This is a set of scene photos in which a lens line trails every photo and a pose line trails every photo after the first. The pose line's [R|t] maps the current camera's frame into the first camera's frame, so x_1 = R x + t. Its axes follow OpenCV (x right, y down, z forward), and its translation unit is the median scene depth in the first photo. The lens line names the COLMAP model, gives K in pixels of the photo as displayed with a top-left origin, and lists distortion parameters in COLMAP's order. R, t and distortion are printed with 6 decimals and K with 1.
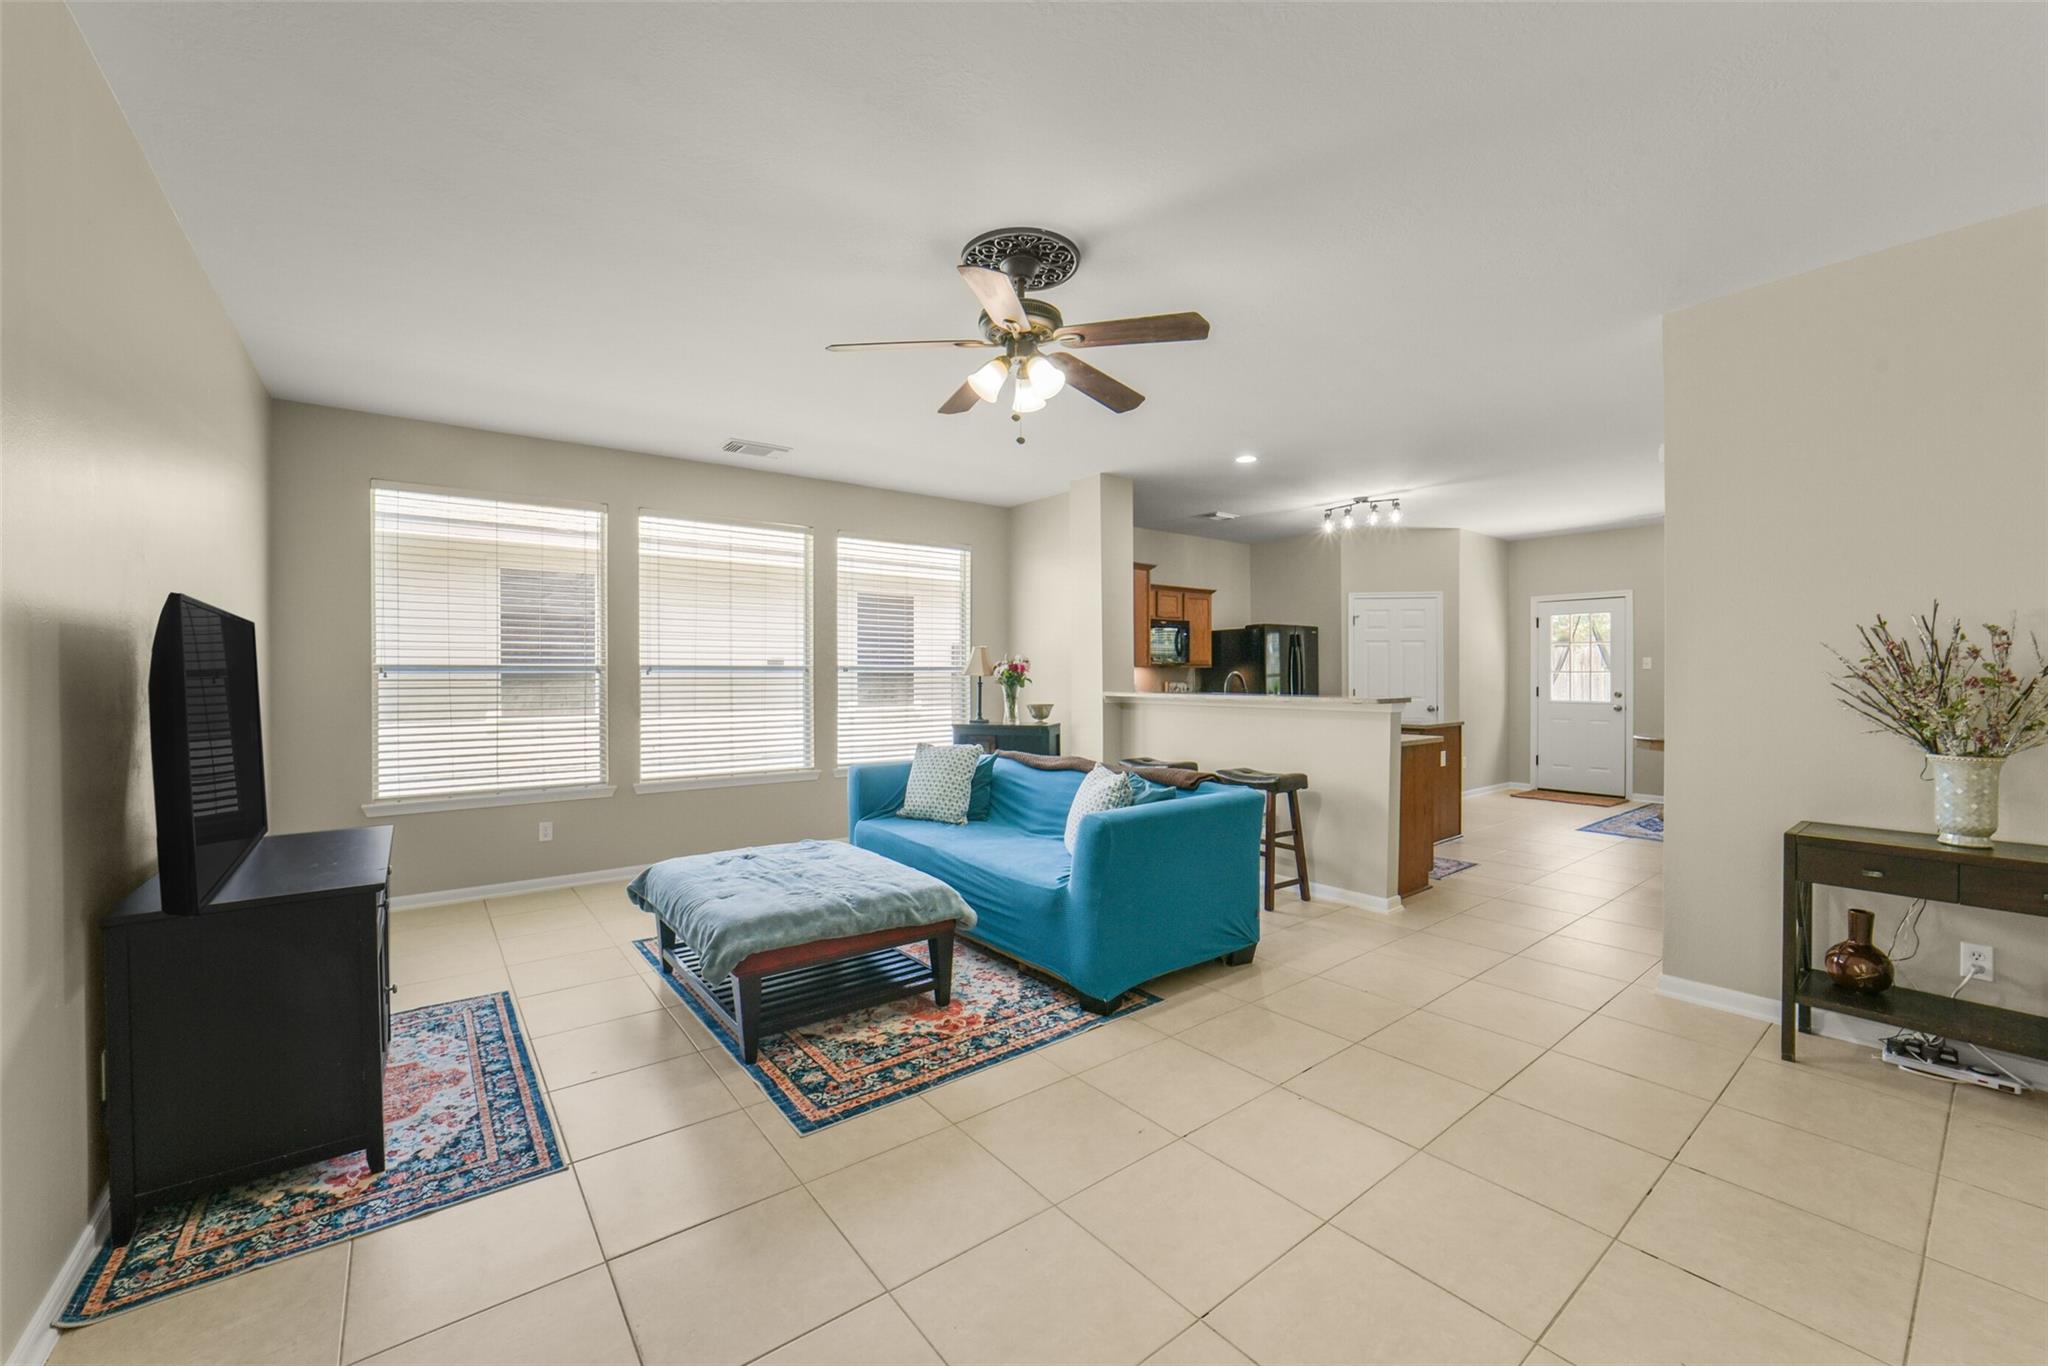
lens RADIAL K [[809.0, 0, 1037.0], [0, 809.0, 679.1], [0, 0, 1]] dist [-0.038212, 0.010613]
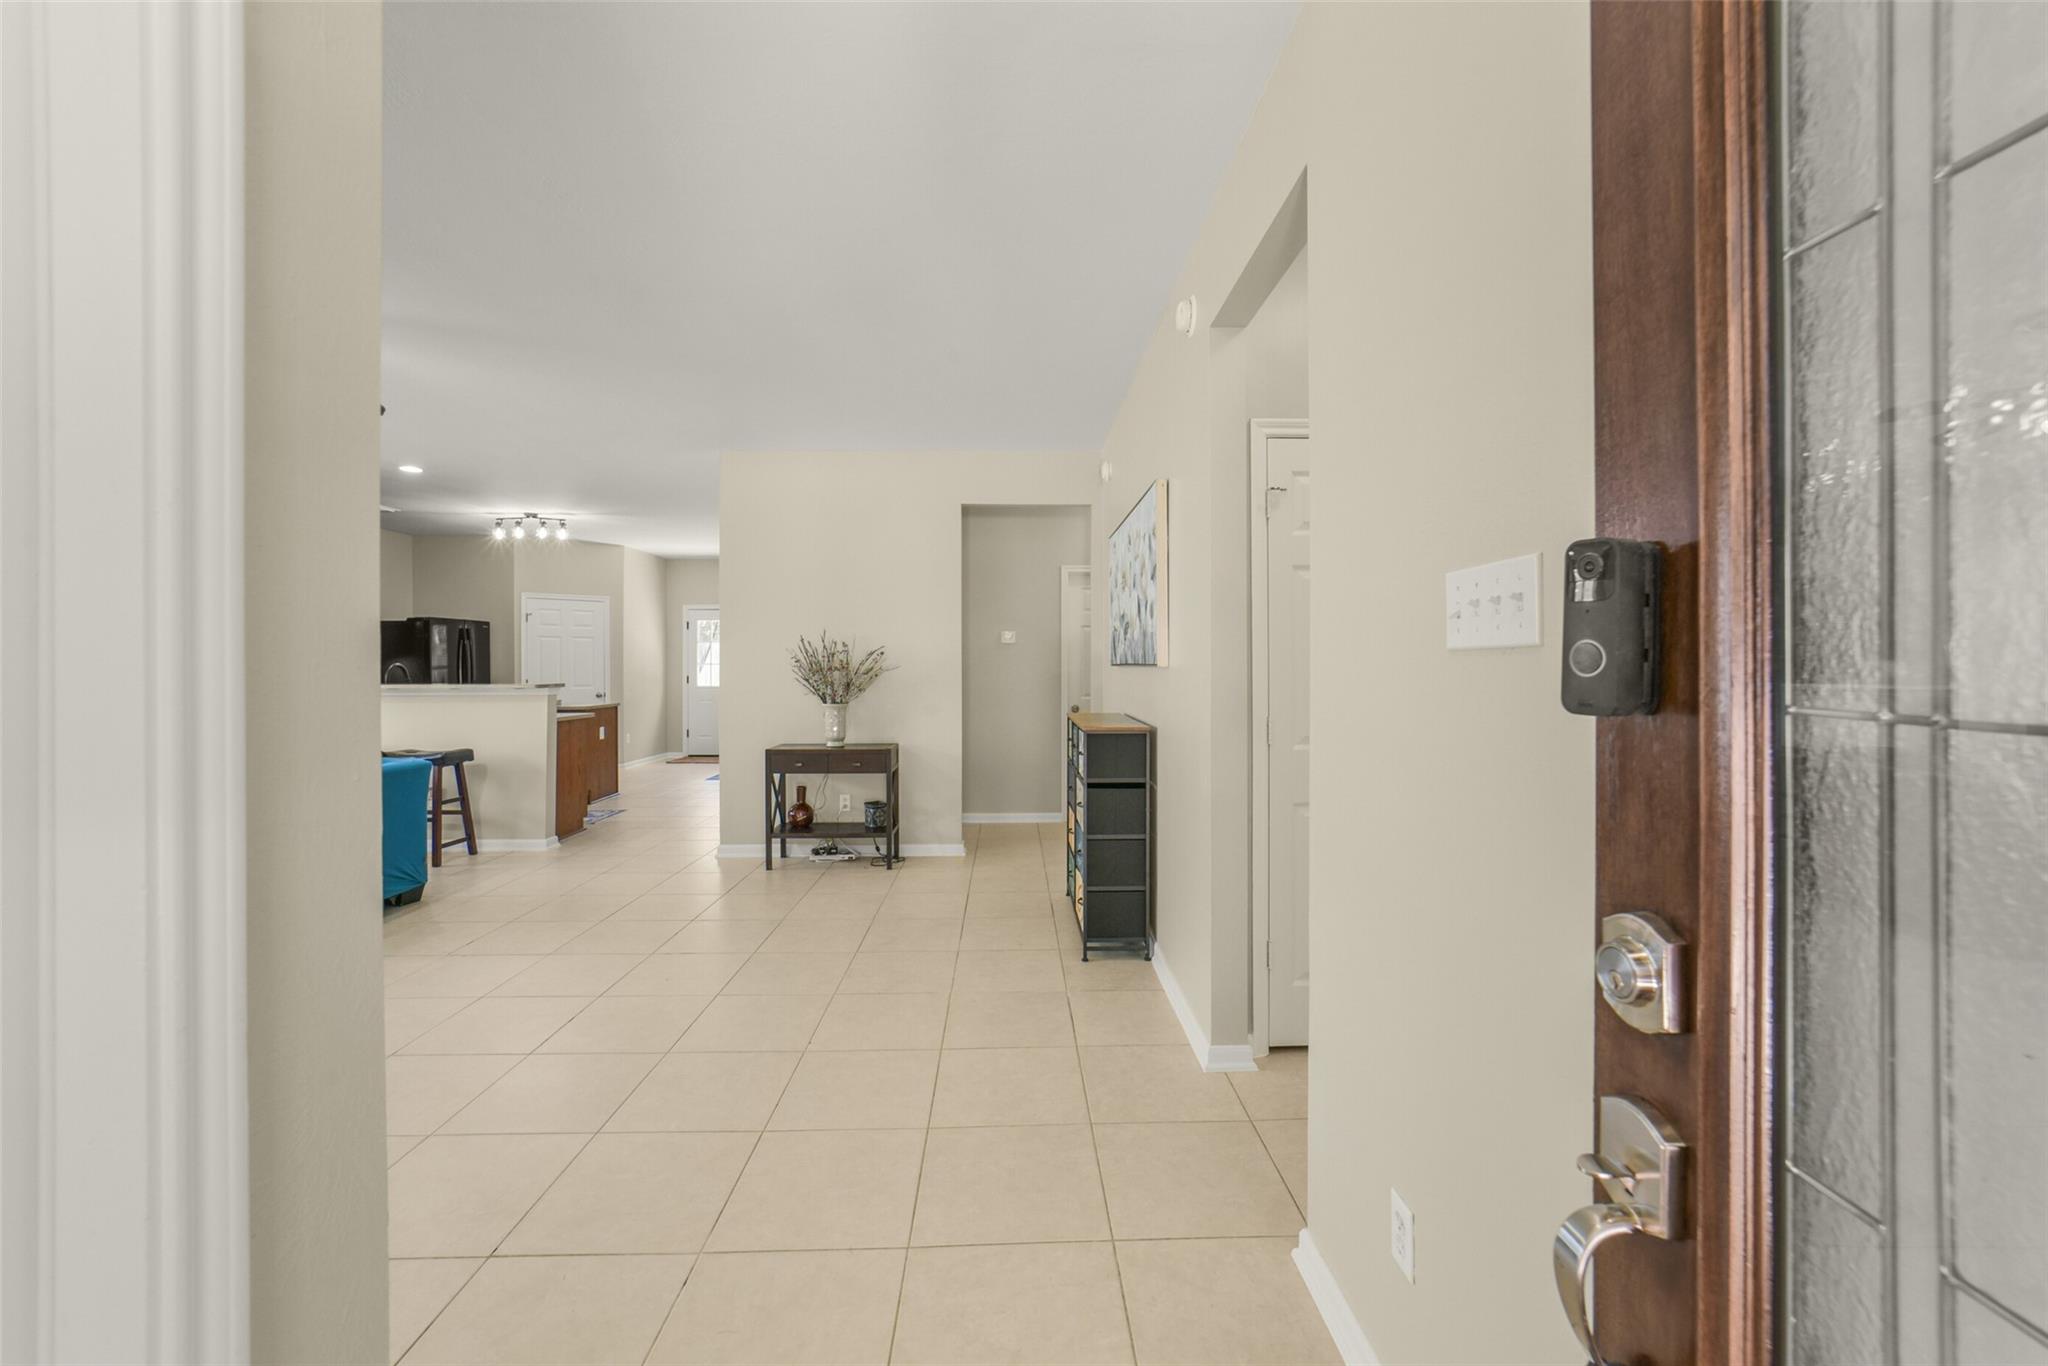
lens RADIAL K [[784.9, 0, 1032.7], [0, 784.9, 664.4], [0, 0, 1]] dist [-0.028144, 0.012927]
pose [[0.591817, 0.001985, 0.806070, -0.103693], [0.005327, 0.999966, -0.006374, 0.004116], [-0.806055, 0.008066, 0.591786, -0.357322]]
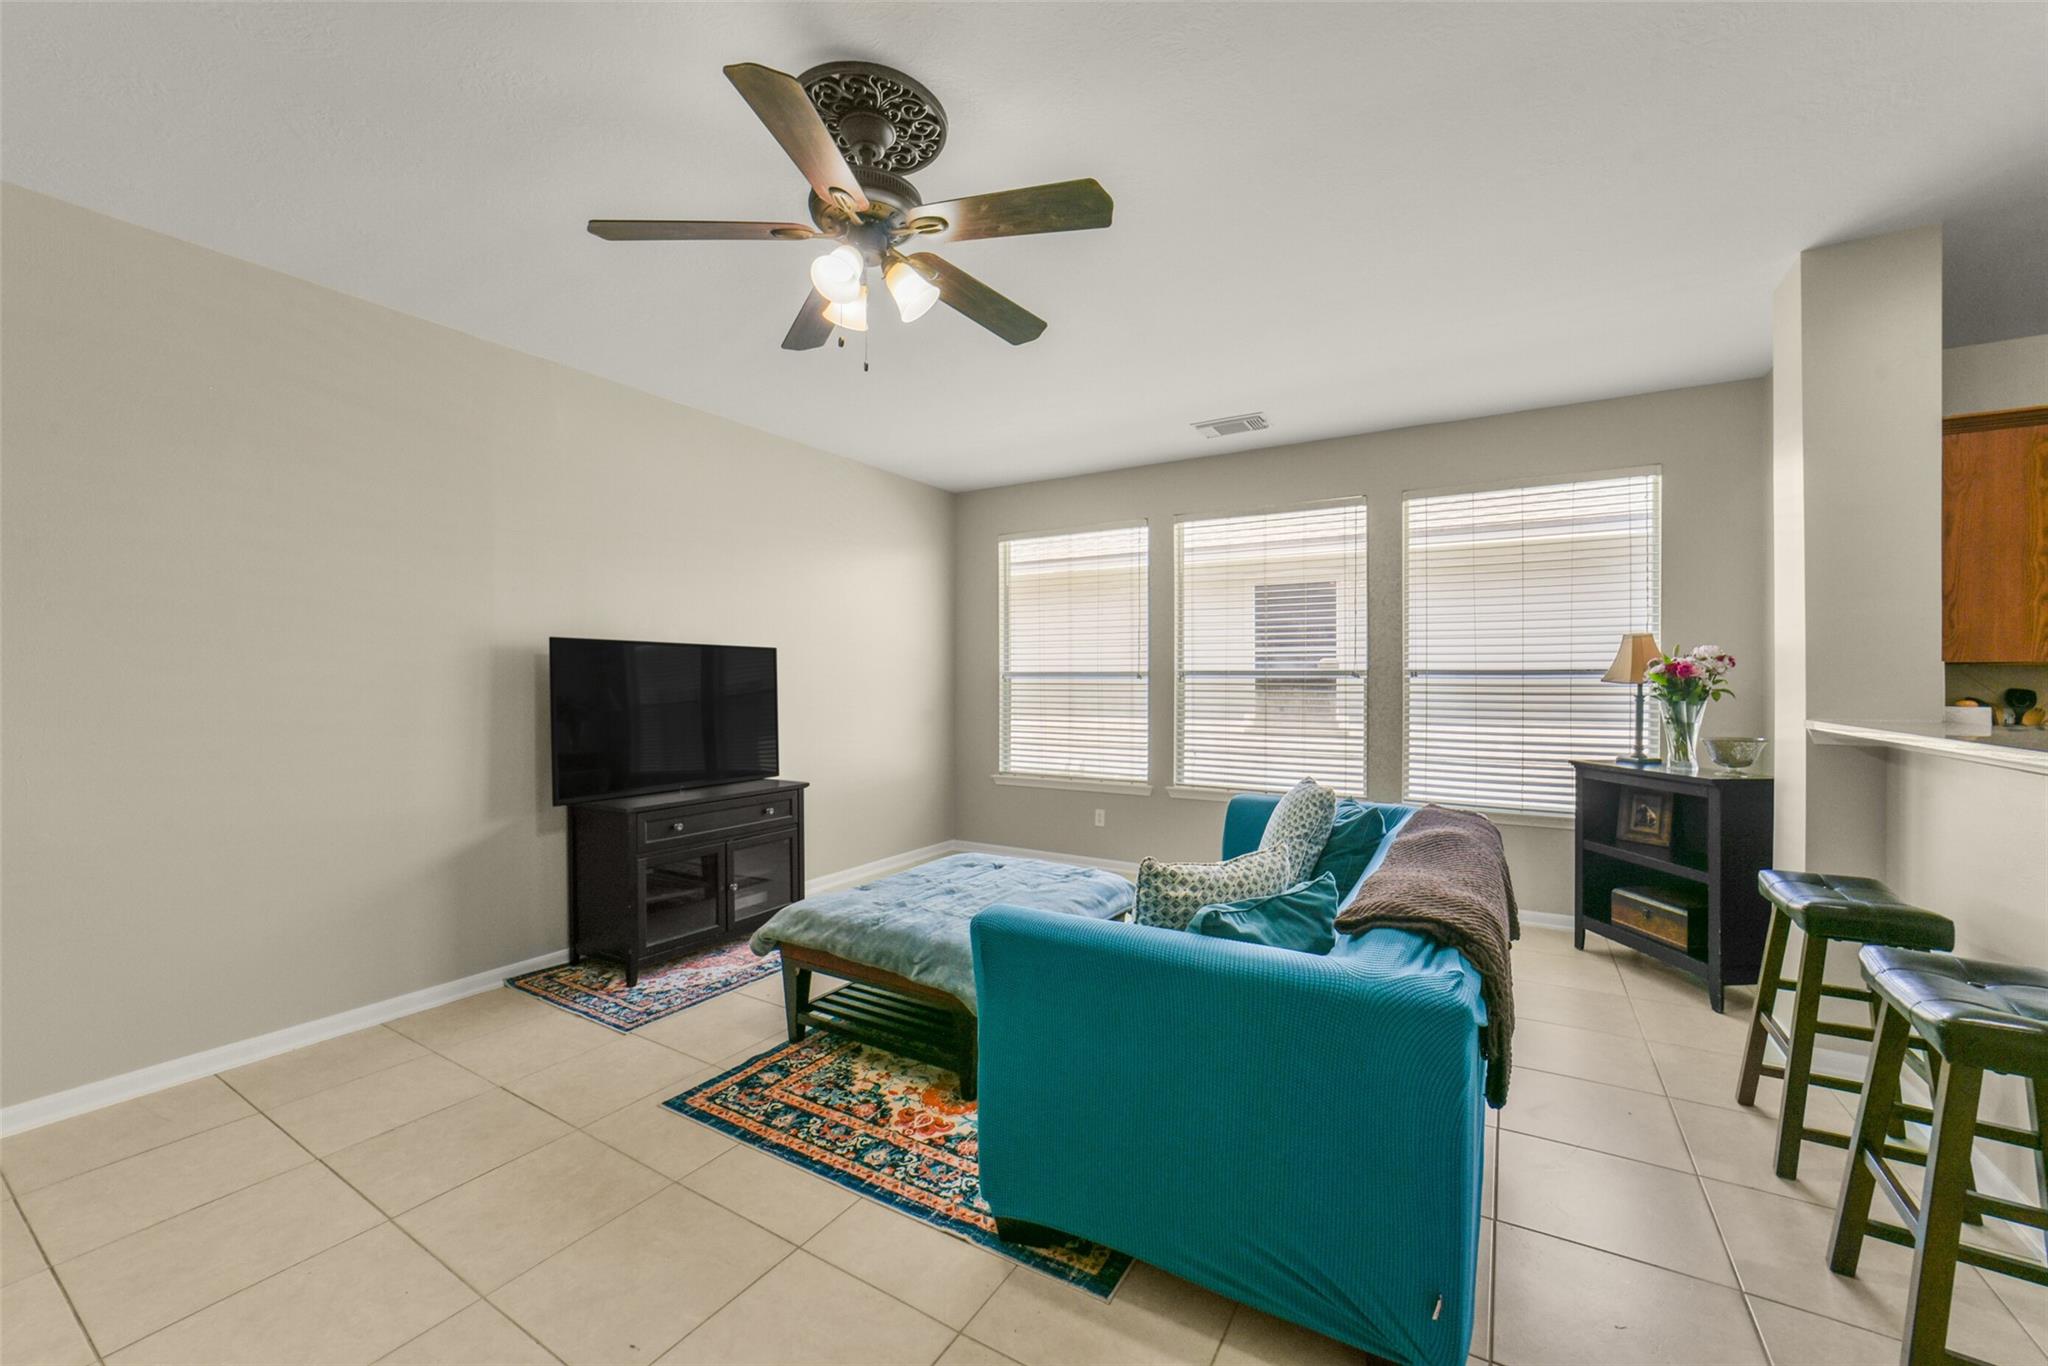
lens RADIAL K [[796.5, 0, 1025.9], [0, 796.5, 673.1], [0, 0, 1]] dist [-0.011292, 0.000331]
pose [[0.347664, -0.004012, -0.937611, 0.449033], [-0.006689, 0.999955, -0.006759, -0.007676], [0.937595, 0.008622, 0.347621, 0.542746]]
